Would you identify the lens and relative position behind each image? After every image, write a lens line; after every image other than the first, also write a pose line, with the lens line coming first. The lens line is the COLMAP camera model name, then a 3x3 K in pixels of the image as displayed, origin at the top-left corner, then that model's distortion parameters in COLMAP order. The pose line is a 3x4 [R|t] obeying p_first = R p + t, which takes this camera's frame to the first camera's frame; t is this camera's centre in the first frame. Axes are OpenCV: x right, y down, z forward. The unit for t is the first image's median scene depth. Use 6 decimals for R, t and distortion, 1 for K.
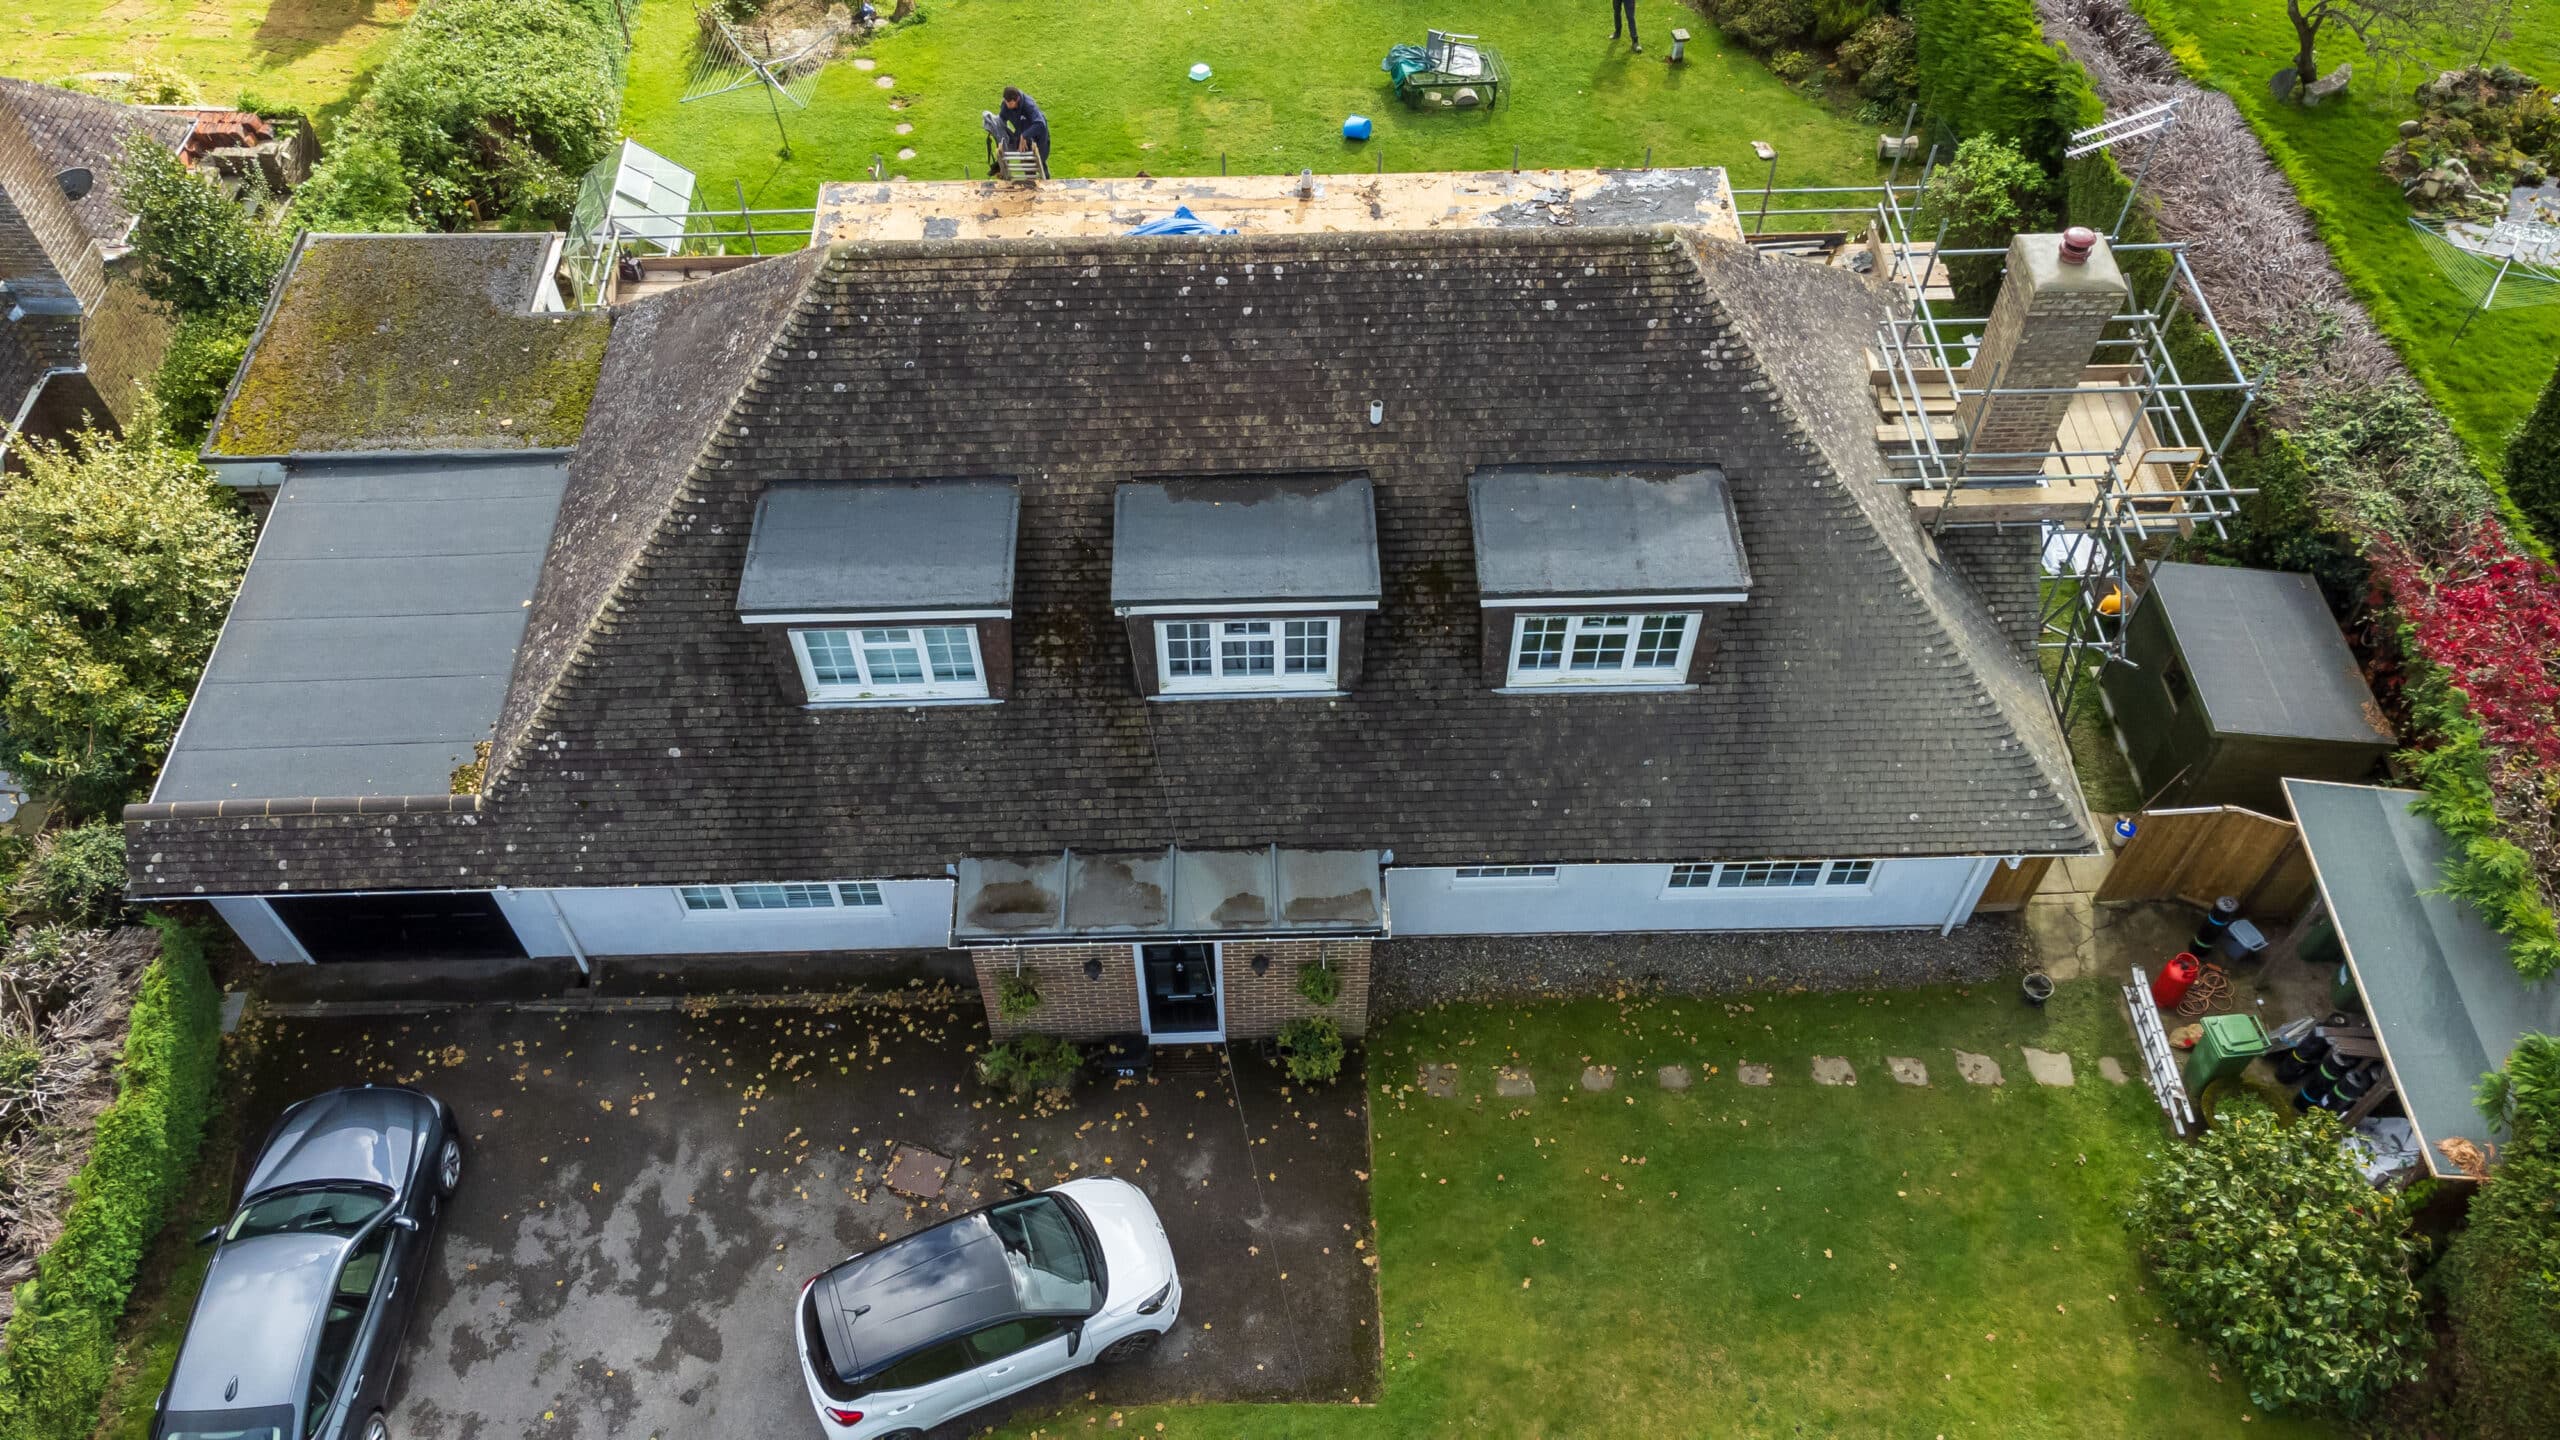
lens RADIAL K [[1897.3, 0, 1266.0], [0, 1897.3, 731.5], [0, 0, 1]] dist [0.009435, 0.094290]
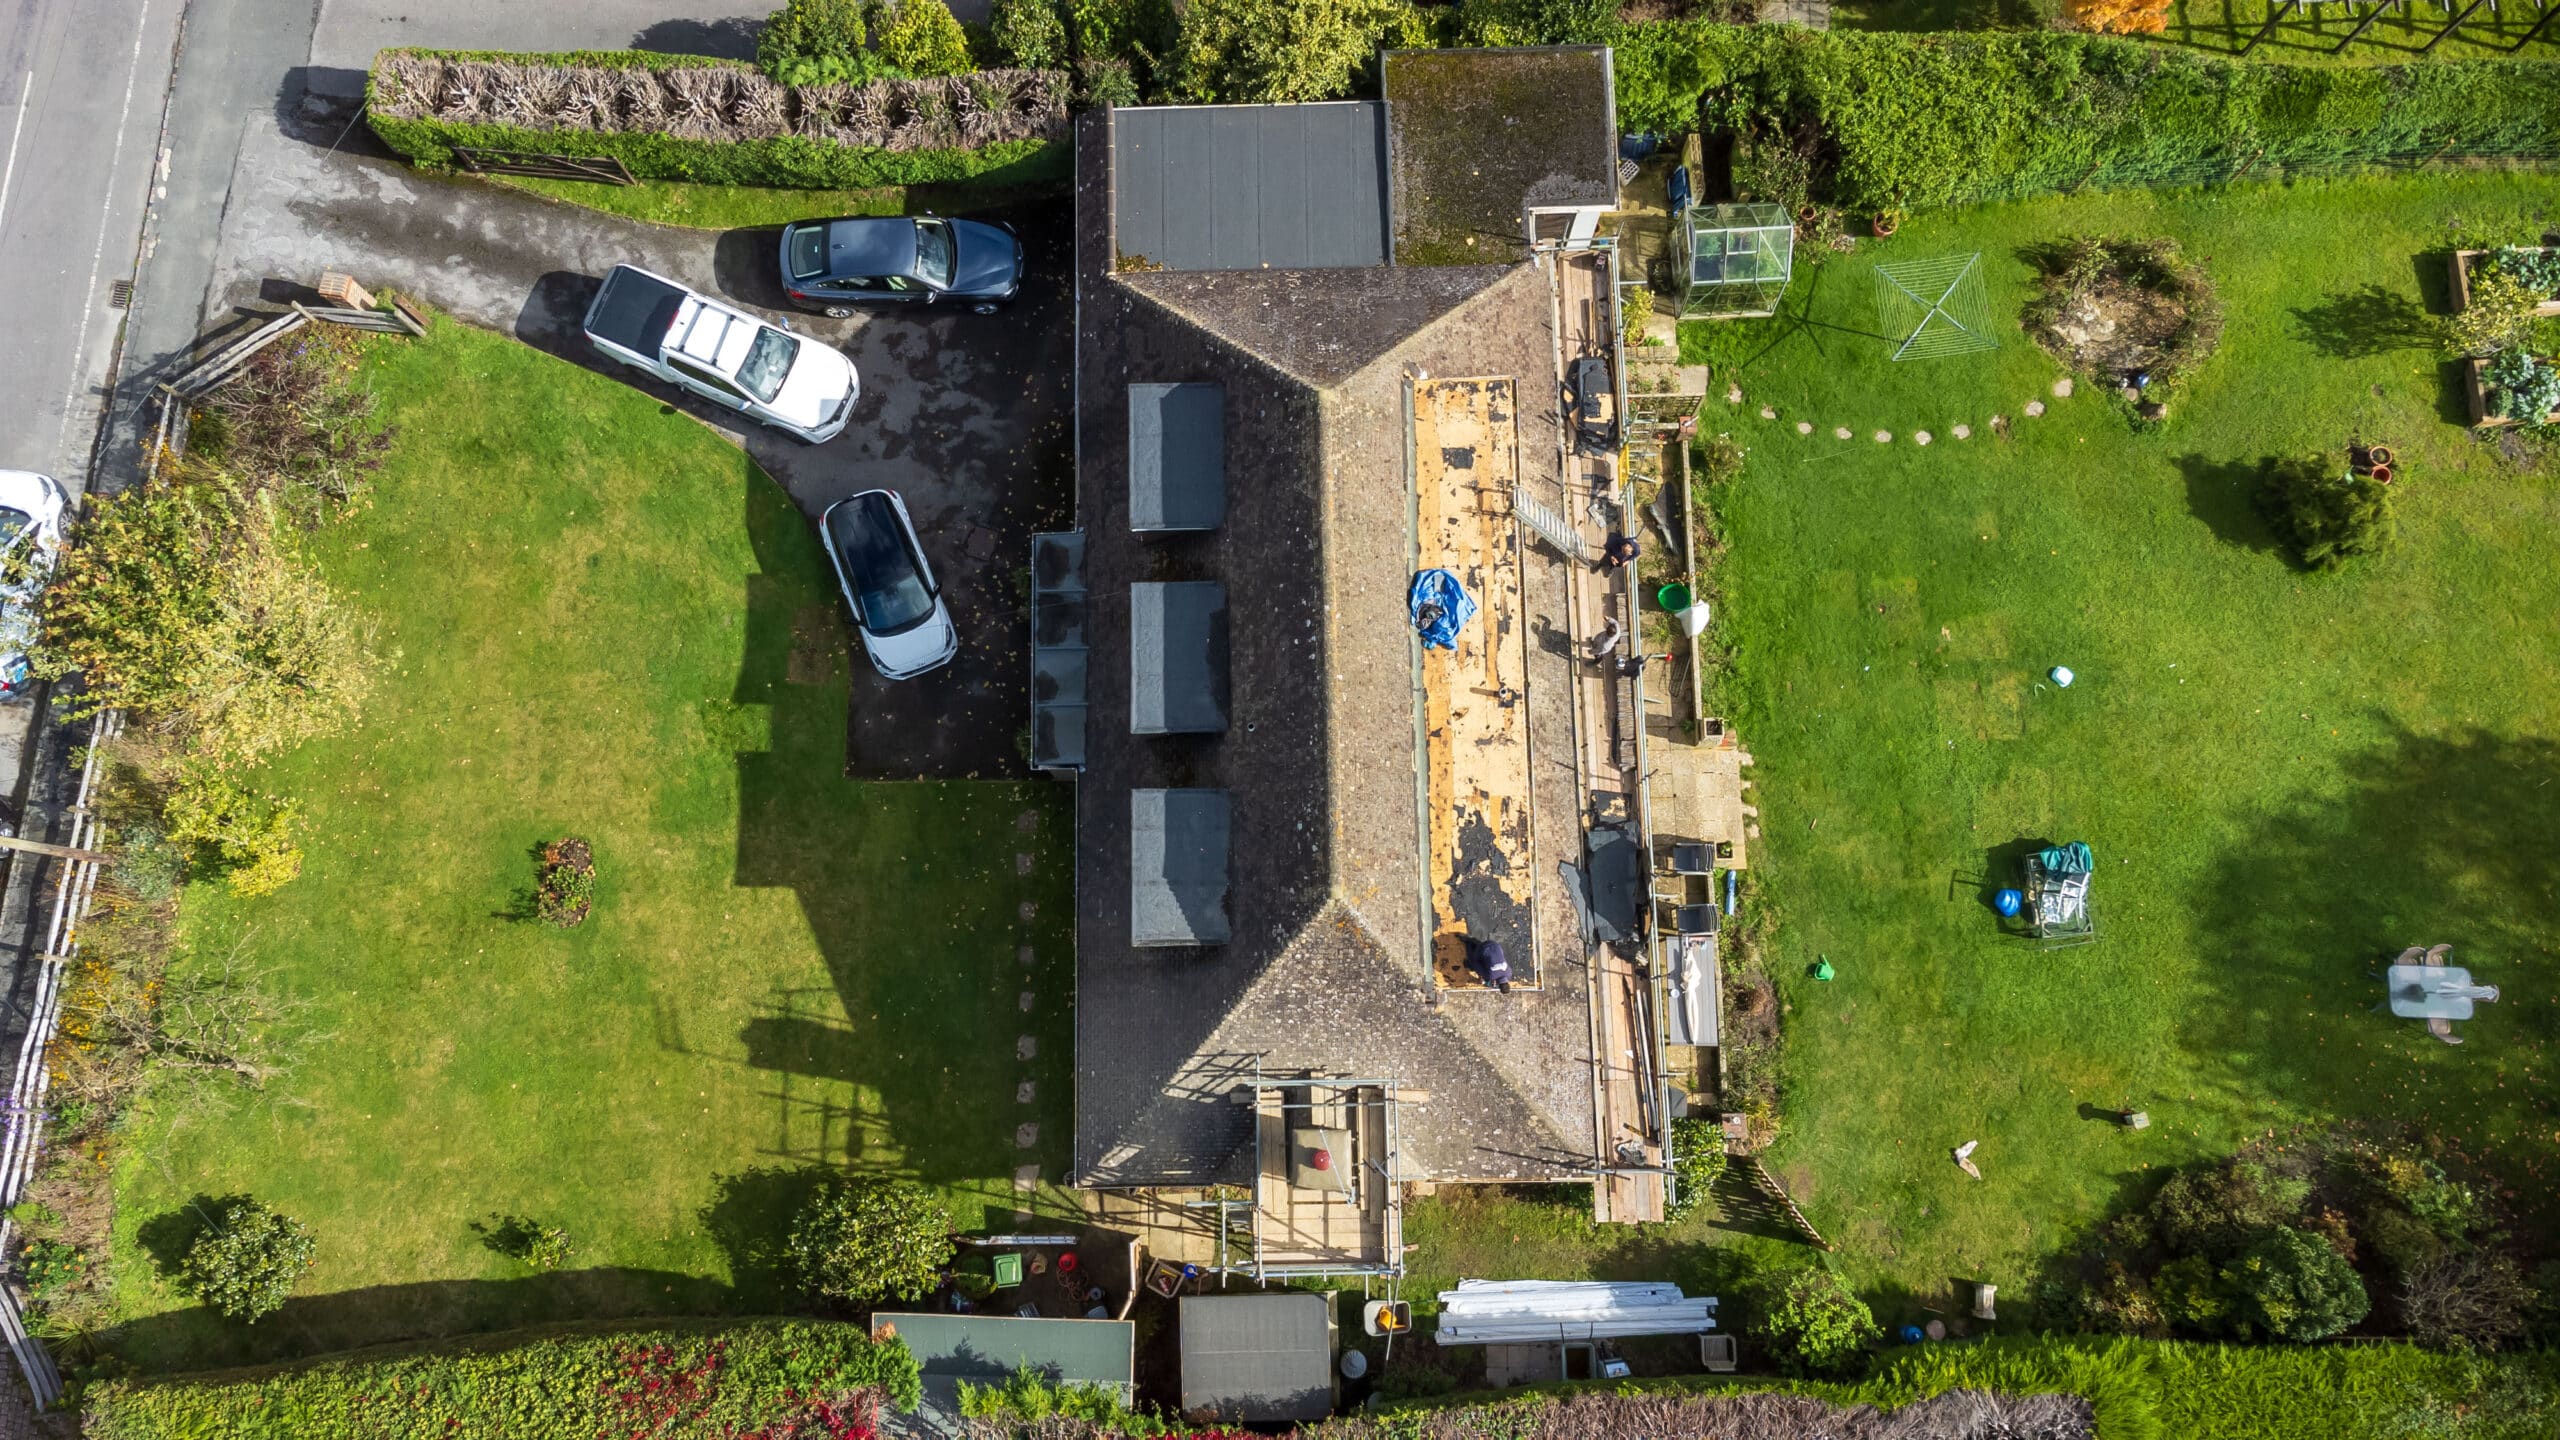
lens RADIAL K [[1899.9, 0, 1268.2], [0, 1899.9, 724.5], [0, 0, 1]] dist [0.040907, 0.032997]
pose [[-0.002950, 0.982850, -0.184382, 0.349628], [-0.785044, 0.111938, 0.609242, -1.151334], [0.619433, 0.146545, 0.771251, -0.253732]]
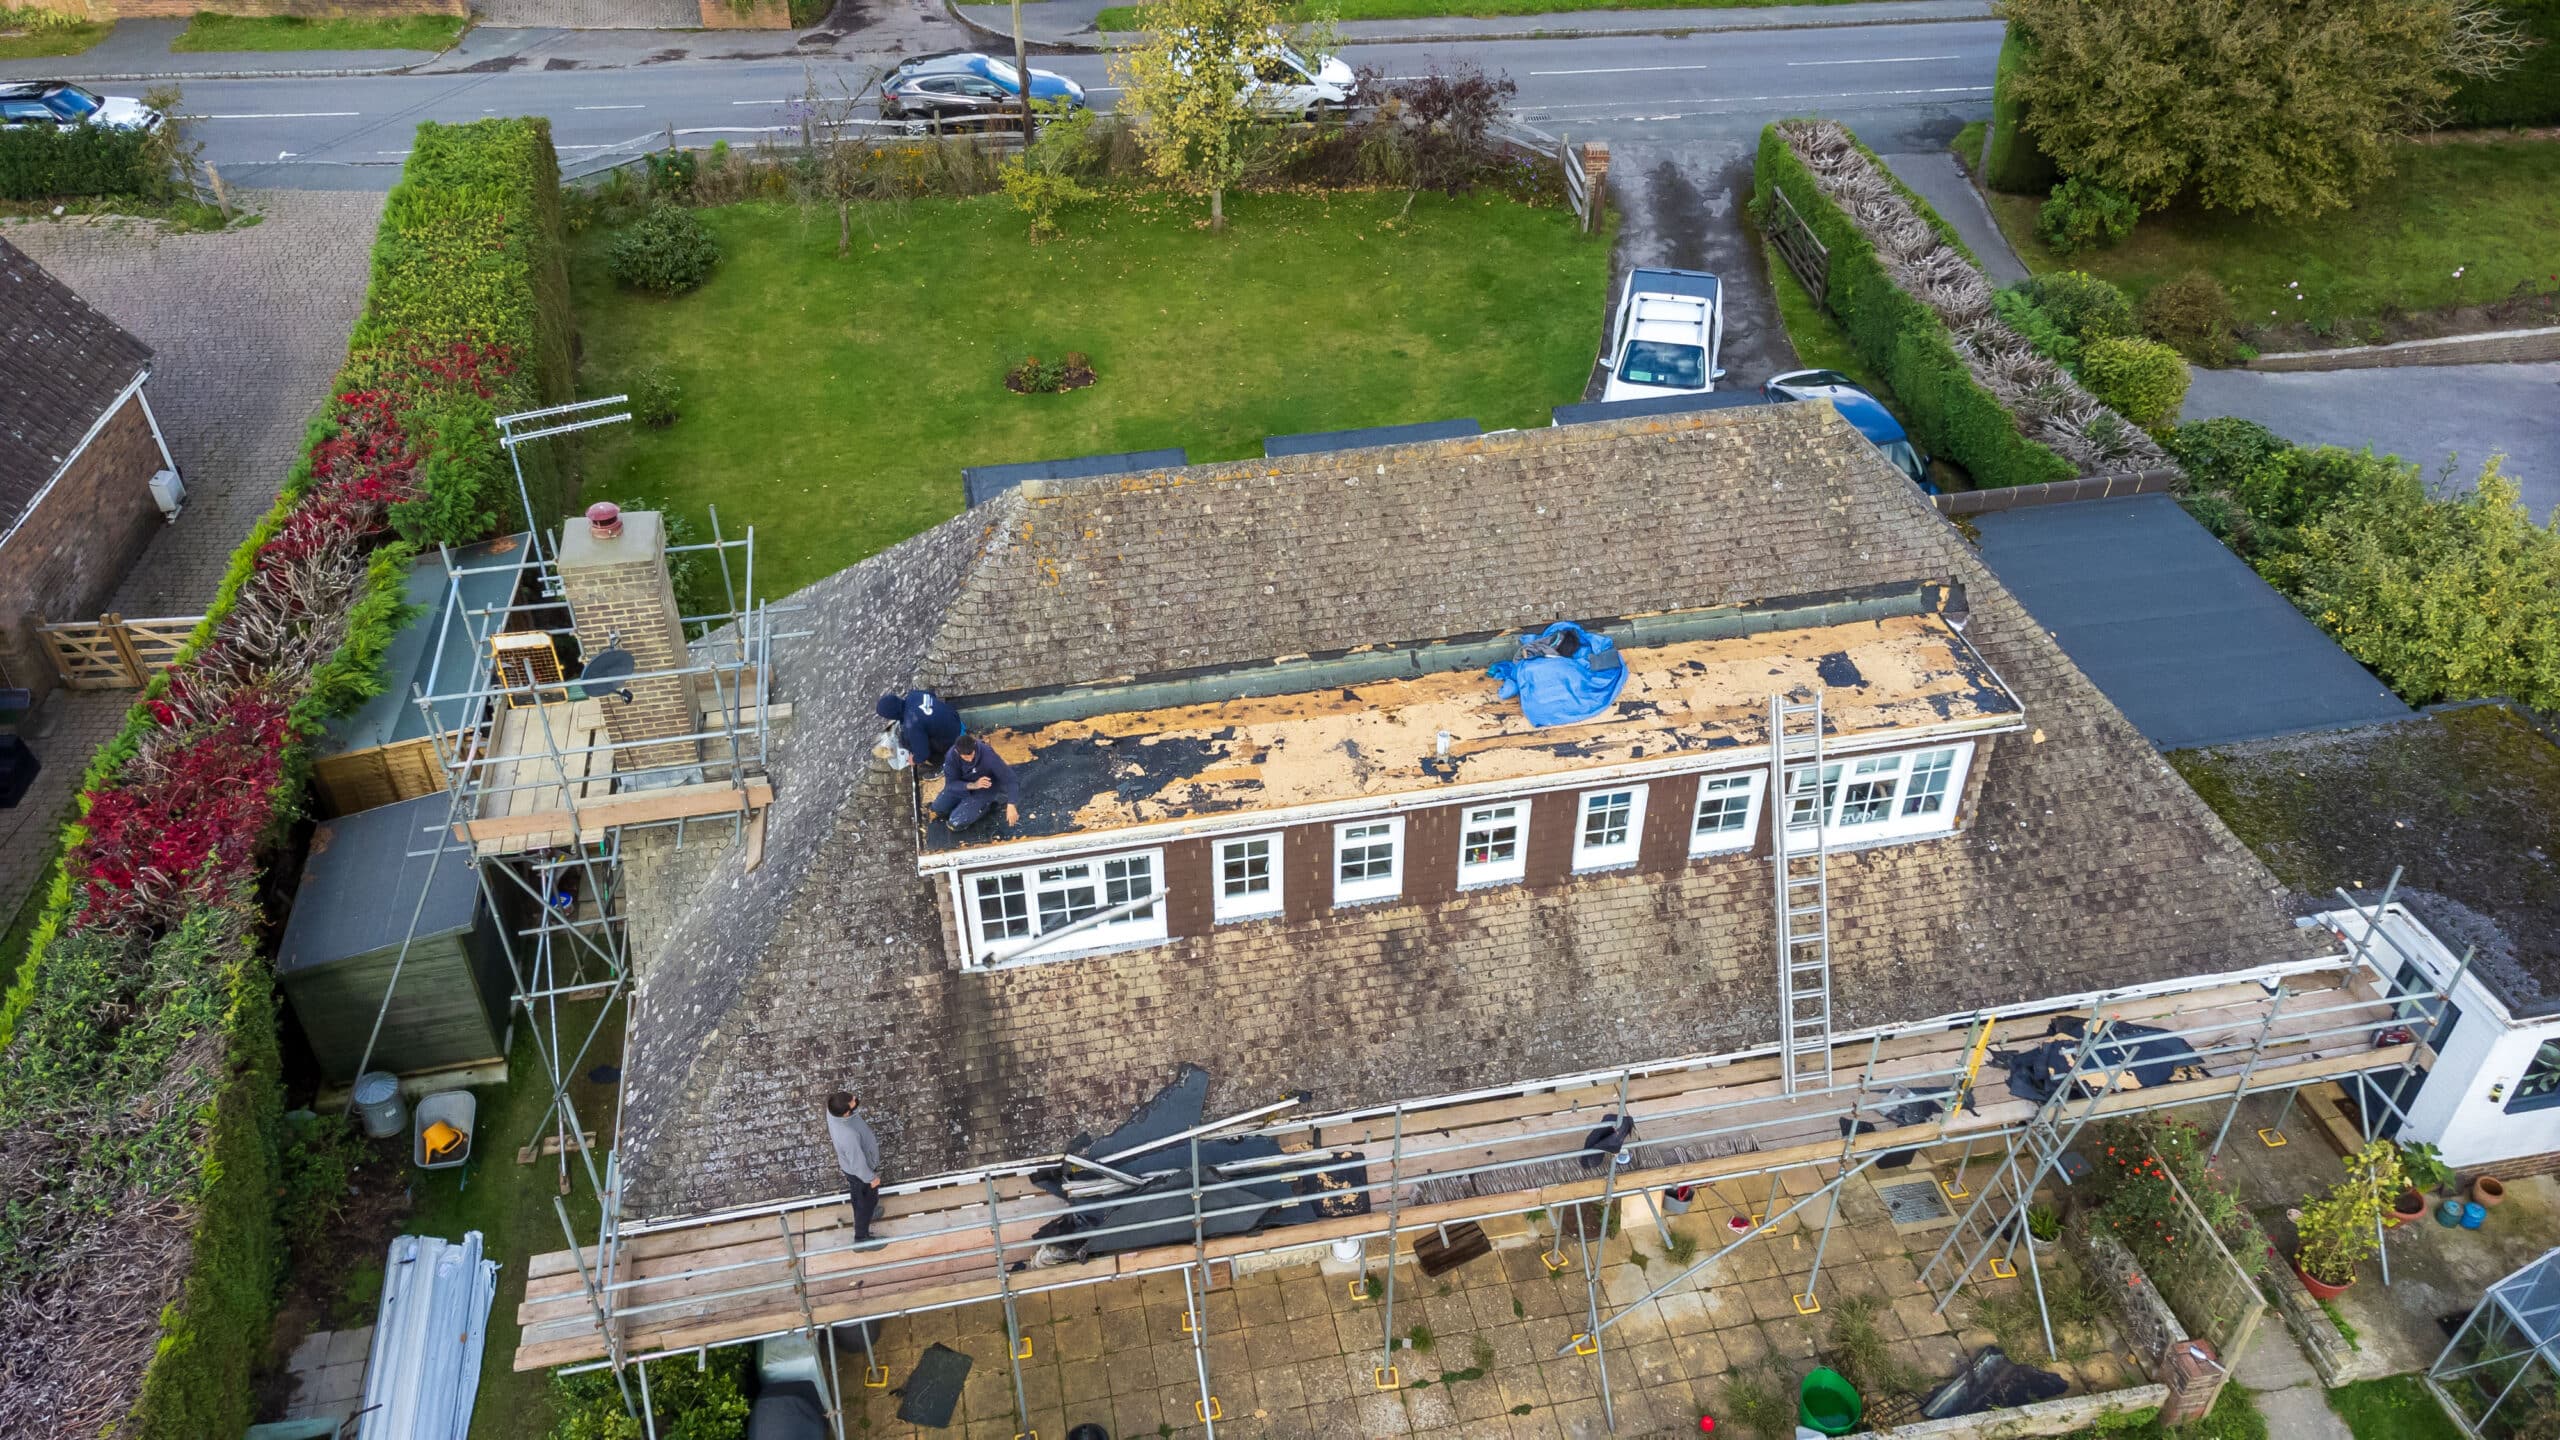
lens RADIAL K [[1887.3, 0, 1266.6], [0, 1887.3, 729.3], [0, 0, 1]] dist [0.042191, 0.026487]
pose [[-0.985589, 0.117843, -0.121358, 0.215104], [-0.122477, -0.002275, 0.992469, -1.206395], [0.116679, 0.993030, 0.016675, 1.085407]]
